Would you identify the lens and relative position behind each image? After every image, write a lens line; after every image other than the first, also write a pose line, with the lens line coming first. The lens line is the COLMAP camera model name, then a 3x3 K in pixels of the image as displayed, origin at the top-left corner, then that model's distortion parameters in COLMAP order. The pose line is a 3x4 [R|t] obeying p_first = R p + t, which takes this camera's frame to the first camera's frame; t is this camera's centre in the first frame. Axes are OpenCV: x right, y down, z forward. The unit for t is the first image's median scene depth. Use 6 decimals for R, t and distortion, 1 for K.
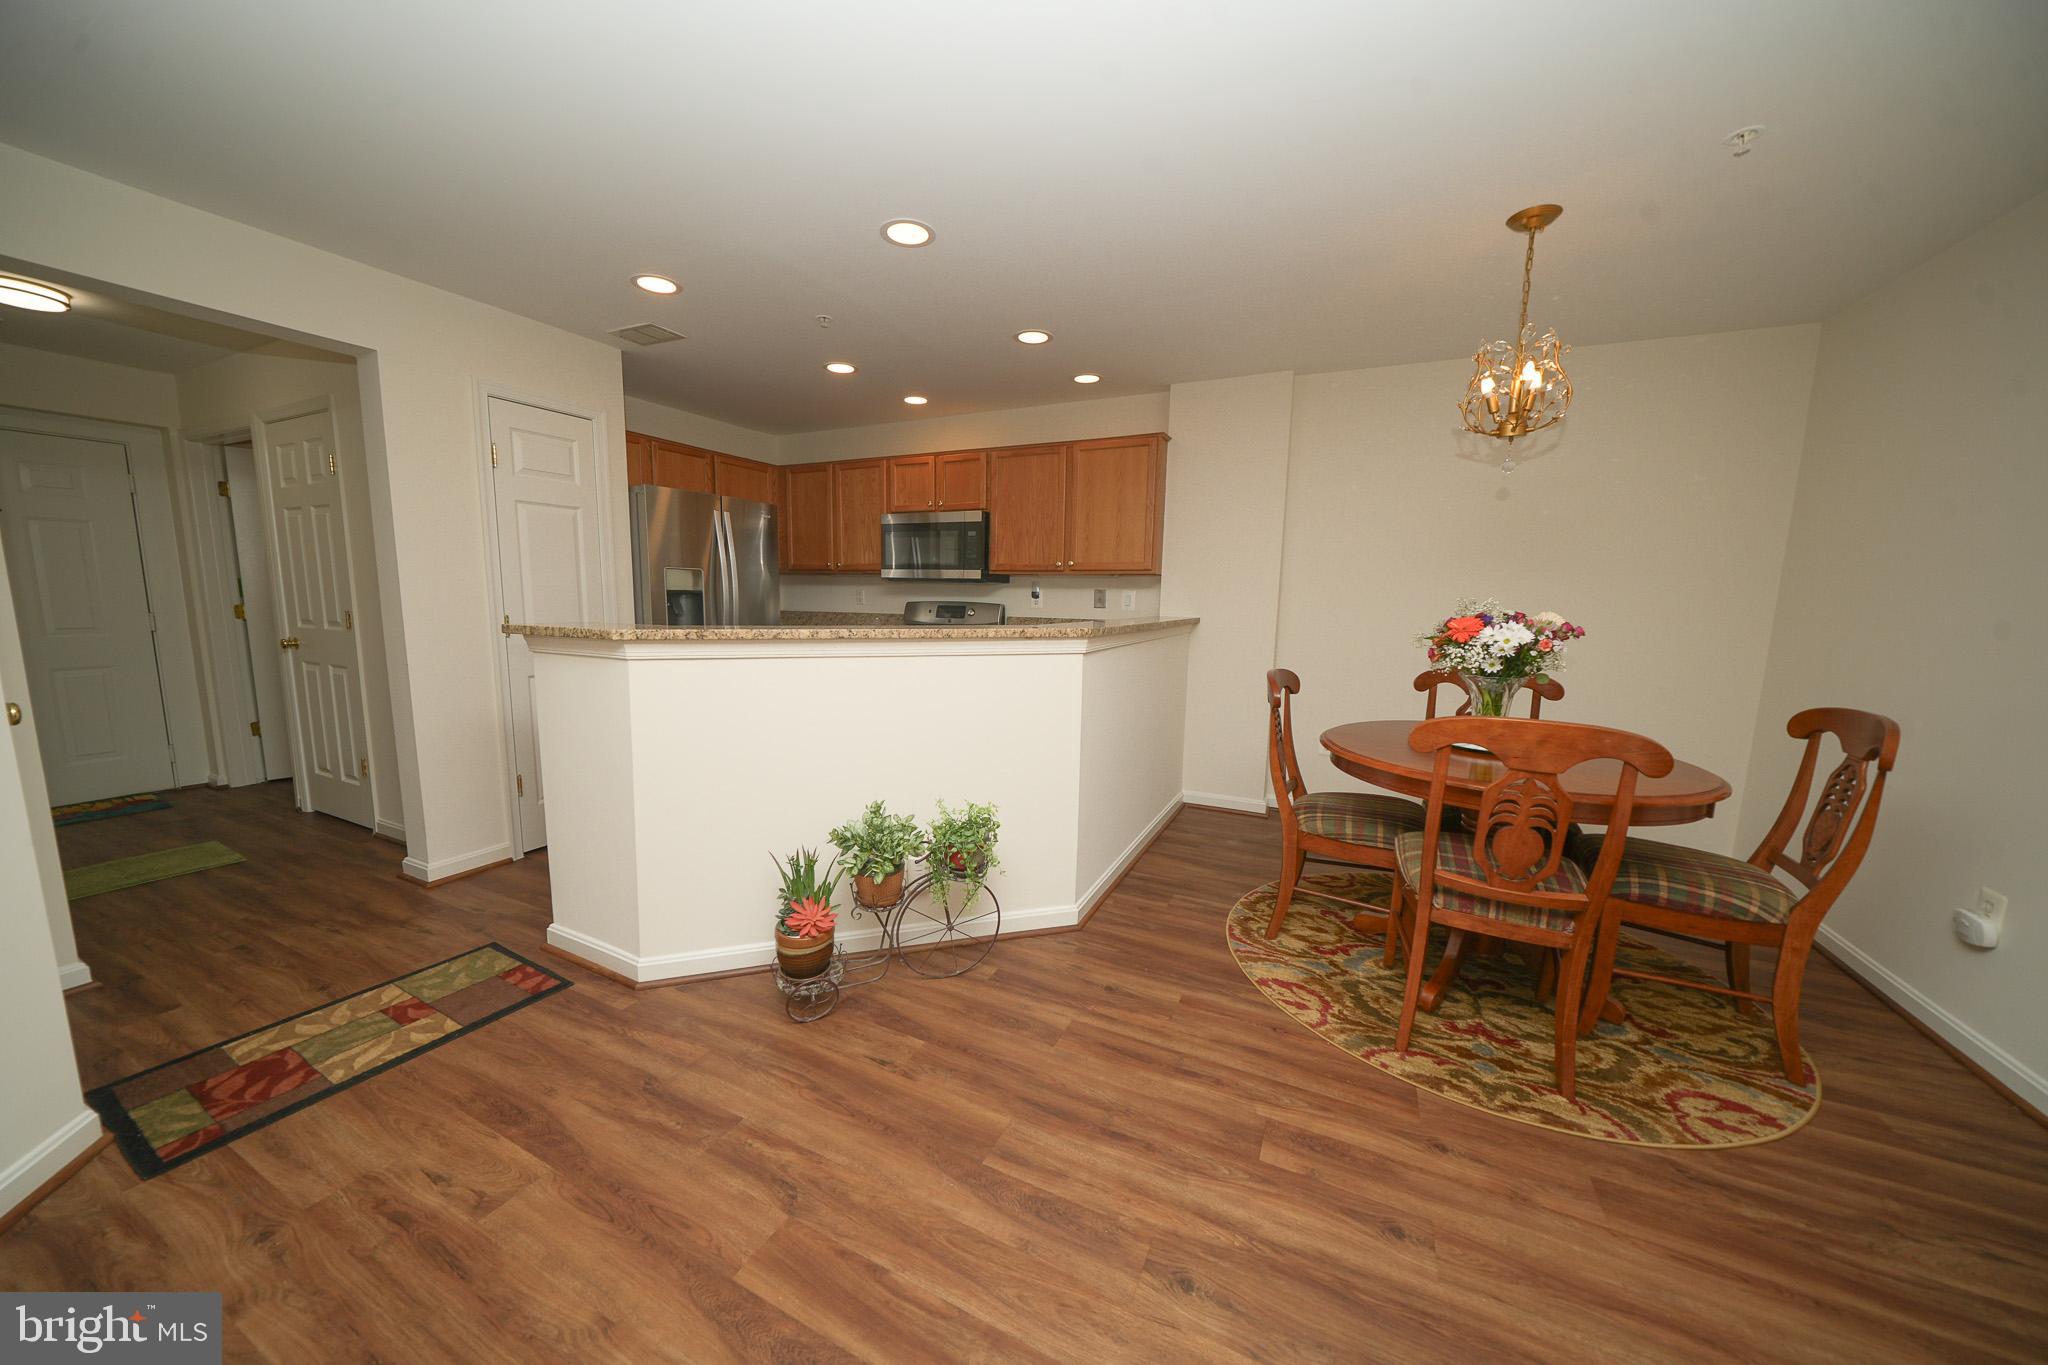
lens RADIAL K [[695.4, 0, 1012.8], [0, 695.4, 690.9], [0, 0, 1]] dist [-0.005633, 0.000349]
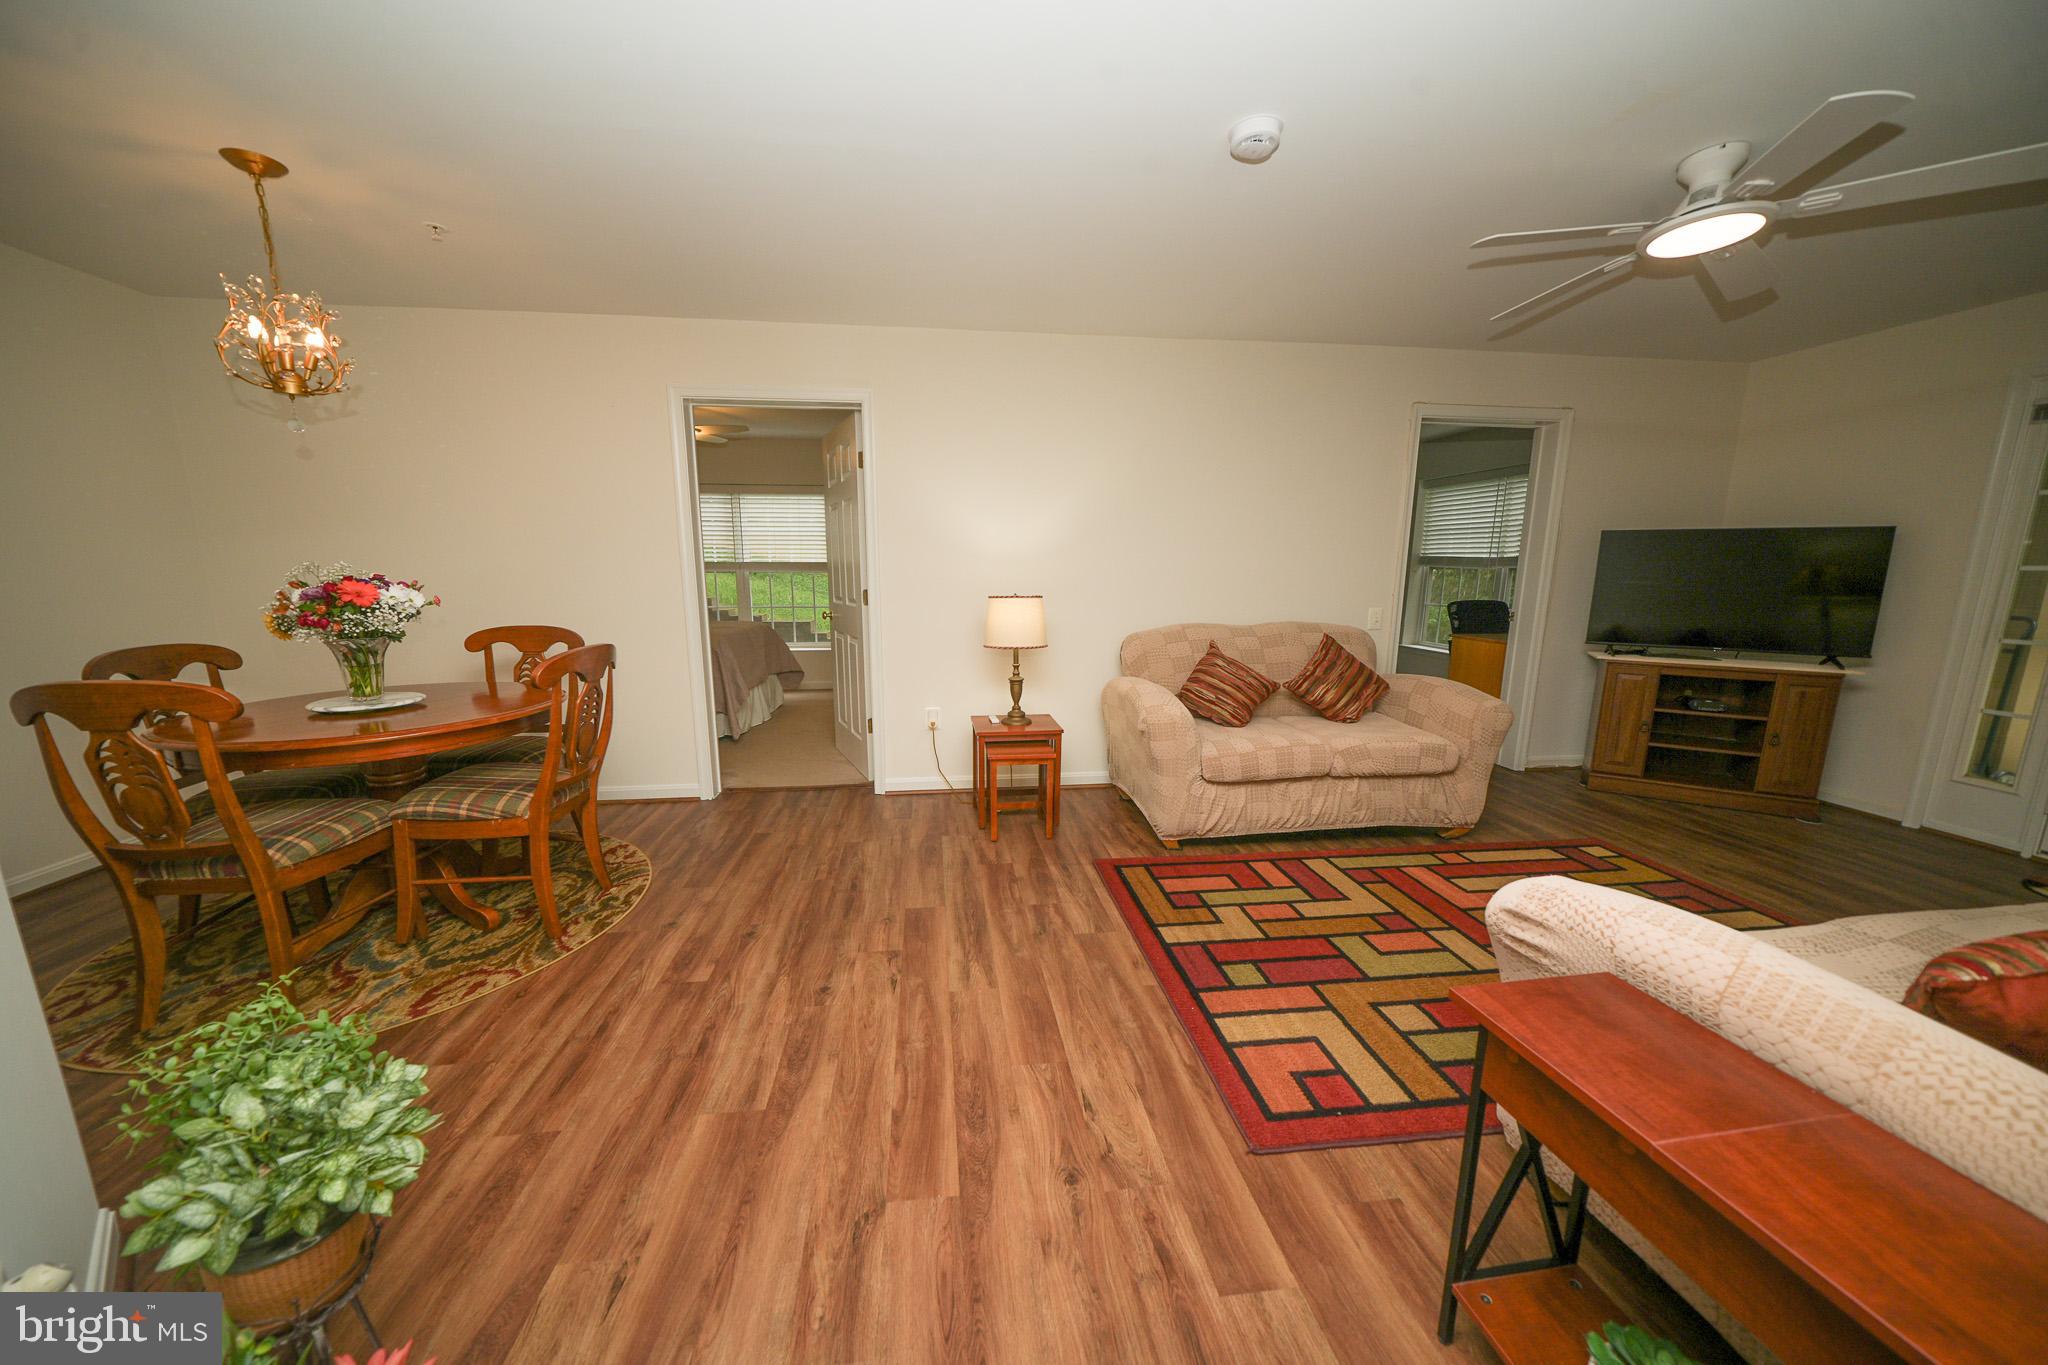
lens RADIAL K [[695.4, 0, 1012.8], [0, 695.4, 690.9], [0, 0, 1]] dist [-0.005633, 0.000349]
pose [[-0.545919, -0.167883, 0.820846, -0.920235], [0.104751, 0.958355, 0.265674, -0.156260], [-0.831264, 0.231021, -0.505598, 0.977560]]
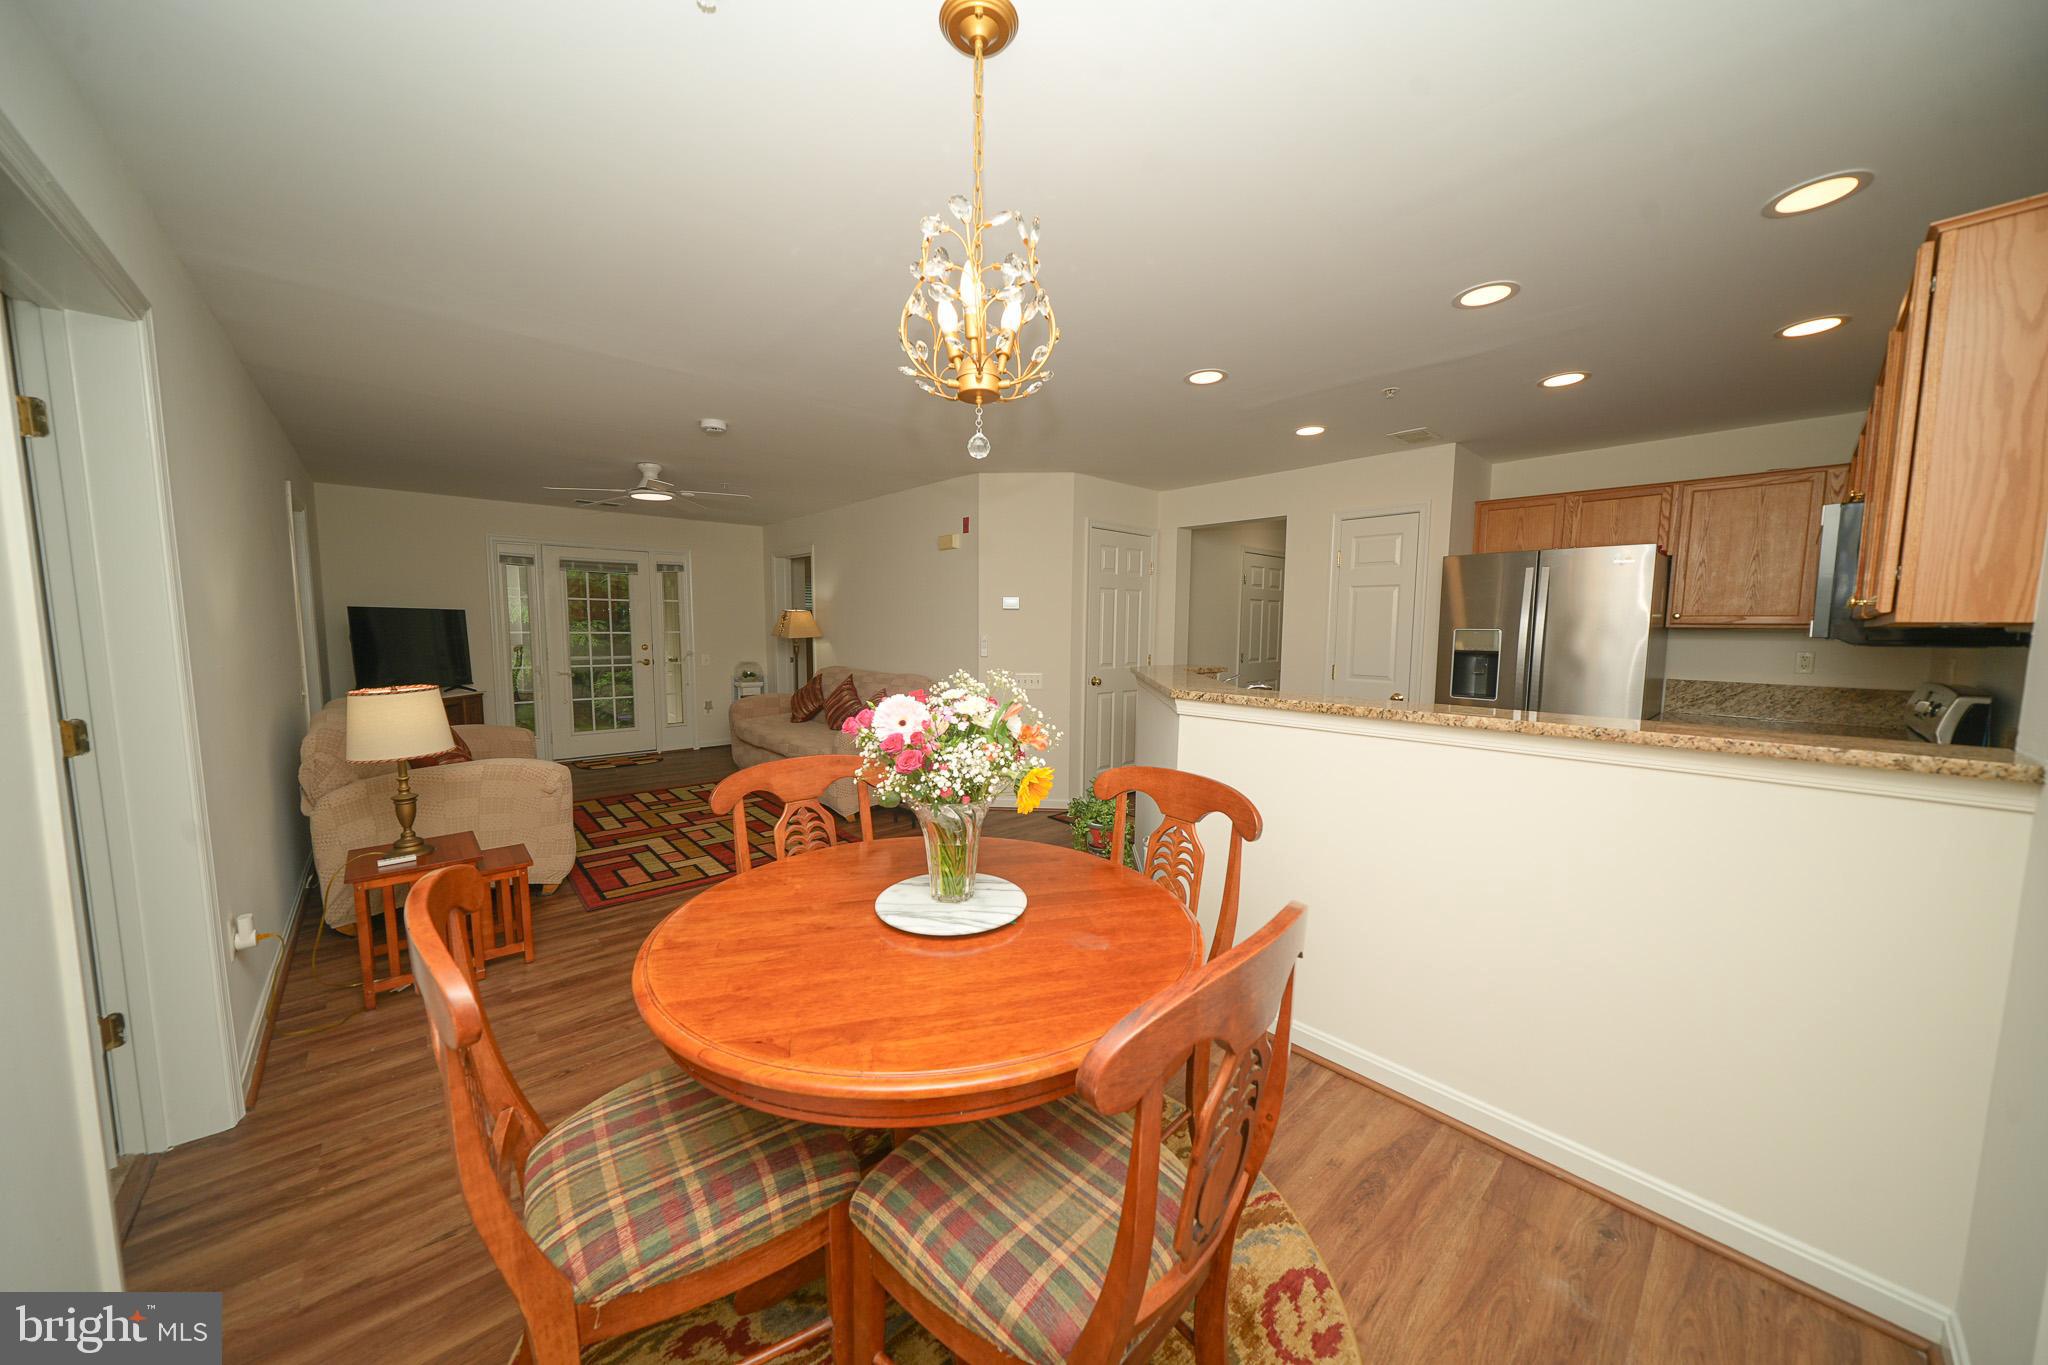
lens RADIAL K [[695.4, 0, 1012.8], [0, 695.4, 690.9], [0, 0, 1]] dist [-0.005633, 0.000349]
pose [[-0.382597, 0.071451, -0.921148, 1.655431], [-0.138598, 0.981285, 0.133683, -0.278617], [0.913460, 0.178816, -0.365534, 1.700320]]
